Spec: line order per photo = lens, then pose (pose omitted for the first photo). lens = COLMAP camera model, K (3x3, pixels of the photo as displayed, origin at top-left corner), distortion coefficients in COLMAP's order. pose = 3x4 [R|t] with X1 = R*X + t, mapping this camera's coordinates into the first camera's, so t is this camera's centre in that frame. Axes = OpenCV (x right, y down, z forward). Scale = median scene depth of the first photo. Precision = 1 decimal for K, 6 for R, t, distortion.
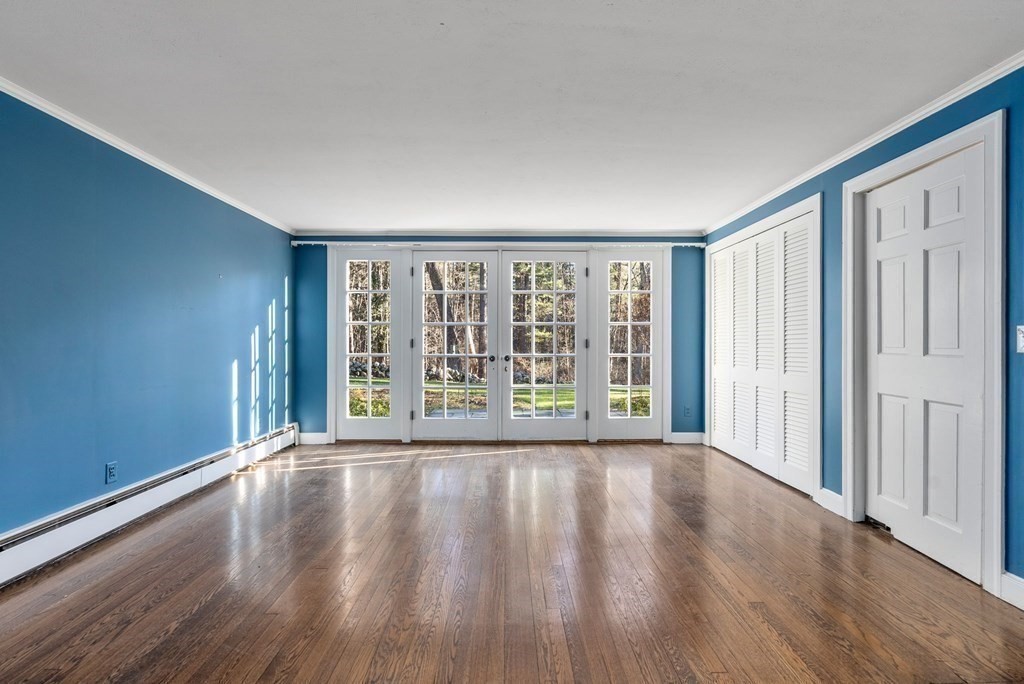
lens RADIAL K [[466.5, 0, 513.9], [0, 466.5, 342.7], [0, 0, 1]] dist [-0.001753, 0.001077]
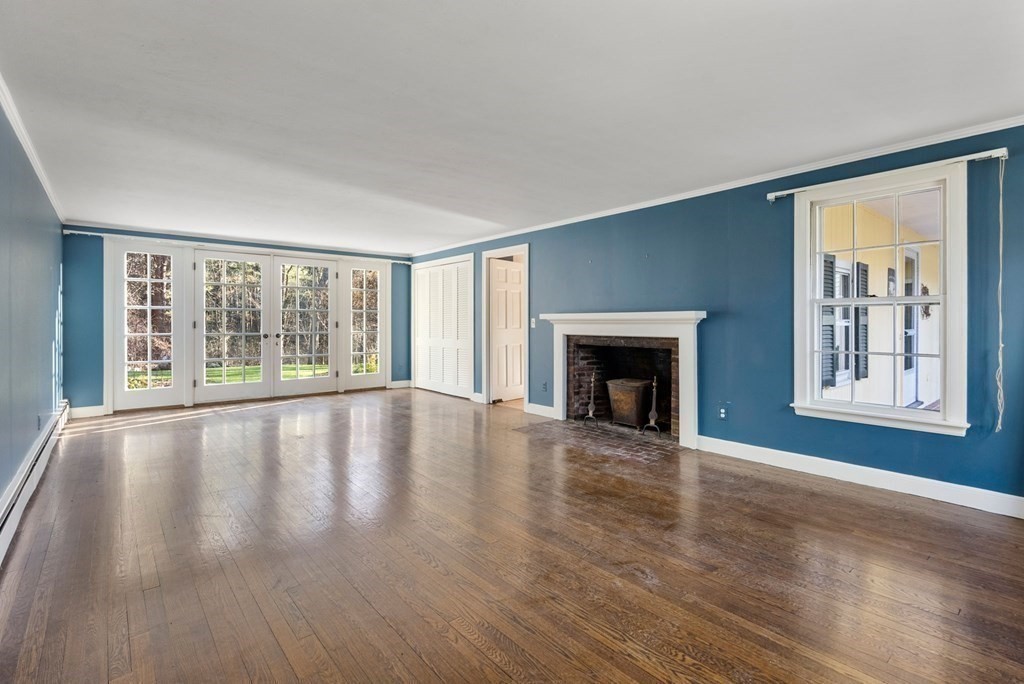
lens RADIAL K [[472.6, 0, 510.9], [0, 472.6, 323.3], [0, 0, 1]] dist [-0.001919, 0.000309]
pose [[0.773398, 0.000303, 0.633921, -0.361777], [0.001066, 0.999998, -0.001779, 0.000987], [-0.633920, 0.002052, 0.773396, -0.485195]]
